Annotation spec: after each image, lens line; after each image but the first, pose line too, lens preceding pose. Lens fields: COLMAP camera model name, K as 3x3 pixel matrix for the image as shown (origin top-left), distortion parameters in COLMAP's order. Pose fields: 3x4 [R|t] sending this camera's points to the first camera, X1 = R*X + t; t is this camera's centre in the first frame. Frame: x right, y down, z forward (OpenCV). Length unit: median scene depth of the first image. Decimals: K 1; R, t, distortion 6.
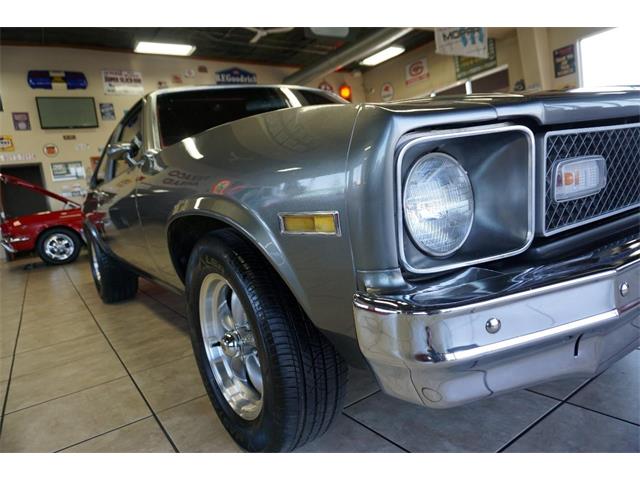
lens RADIAL K [[432.4, 0, 317.3], [0, 432.4, 236.4], [0, 0, 1]] dist [-0.052157, 0.041427]
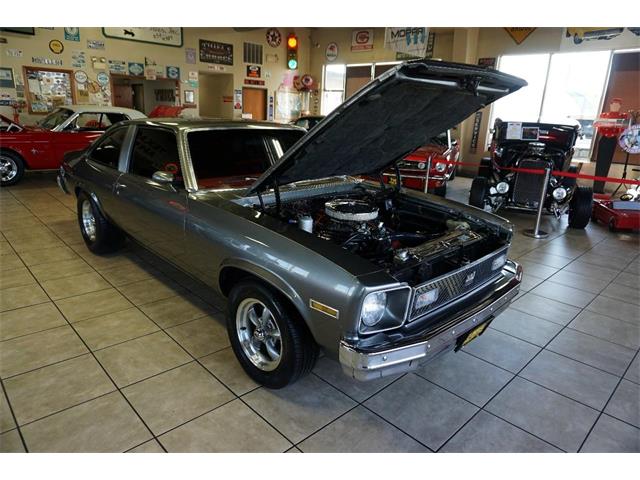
lens RADIAL K [[428.3, 0, 317.0], [0, 428.3, 238.4], [0, 0, 1]] dist [-0.038007, 0.031280]
pose [[0.969197, 0.124014, 0.212783, -0.405762], [-0.158480, 0.975375, 0.153386, -0.511129], [-0.188521, -0.182383, 0.964985, -0.847767]]
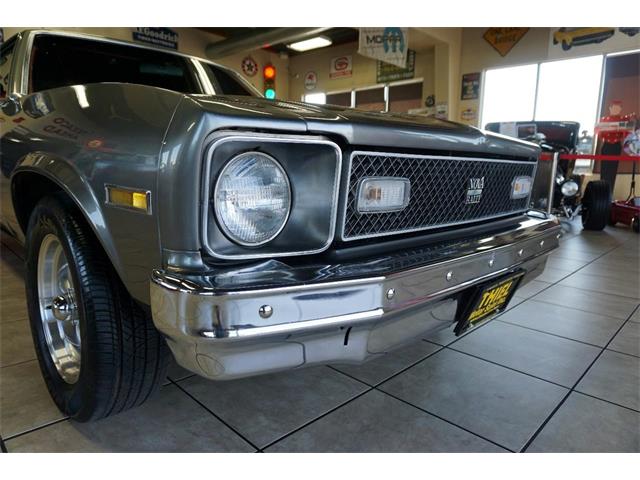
lens RADIAL K [[432.4, 0, 317.3], [0, 432.4, 236.4], [0, 0, 1]] dist [-0.052157, 0.041427]
pose [[0.967579, 0.134483, 0.213790, 0.132443], [-0.142937, 0.989428, 0.024519, -0.018577], [-0.208233, -0.054282, 0.976572, -0.070392]]
